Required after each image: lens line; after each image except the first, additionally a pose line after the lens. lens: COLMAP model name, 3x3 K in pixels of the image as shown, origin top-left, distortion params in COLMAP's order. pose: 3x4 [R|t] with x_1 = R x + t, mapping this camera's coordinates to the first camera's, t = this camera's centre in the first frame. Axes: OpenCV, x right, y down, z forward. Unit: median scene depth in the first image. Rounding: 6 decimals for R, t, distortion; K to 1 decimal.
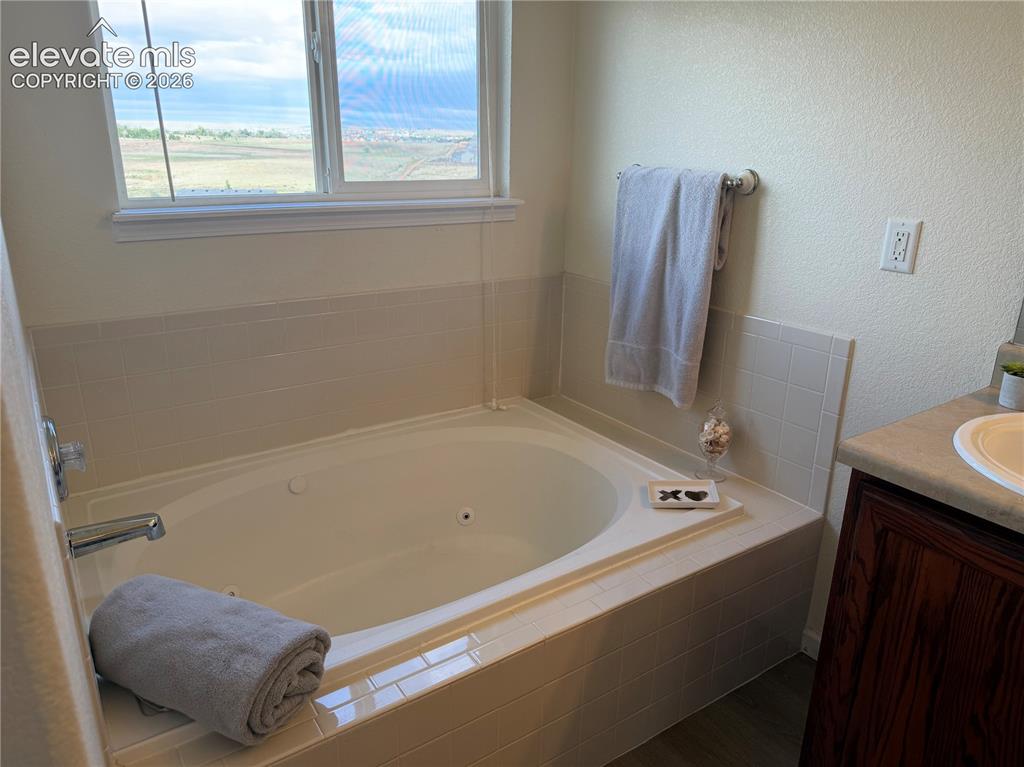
lens RADIAL K [[712.9, 0, 512.0], [0, 712.9, 383.5], [0, 0, 1]] dist [0.027779, -0.049520]
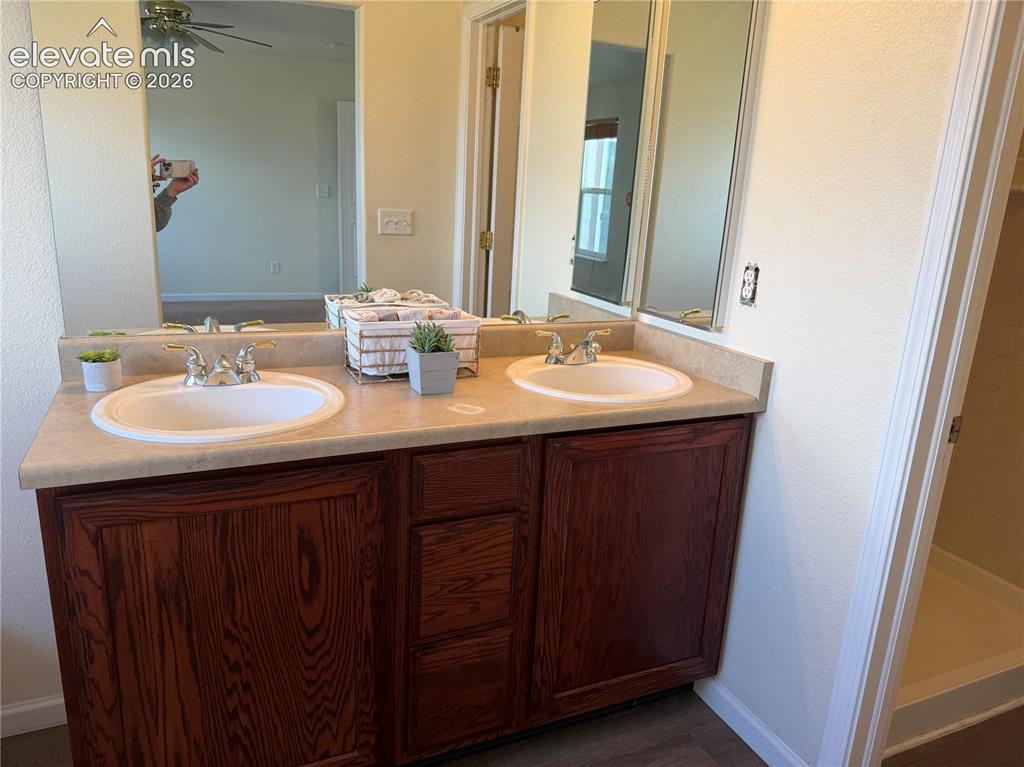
lens RADIAL K [[712.9, 0, 512.0], [0, 712.9, 383.5], [0, 0, 1]] dist [0.027779, -0.049520]
pose [[0.160139, -0.258634, 0.952609, -0.295683], [0.270475, 0.939625, 0.209640, -0.043926], [-0.949315, 0.224085, 0.220425, 0.173158]]
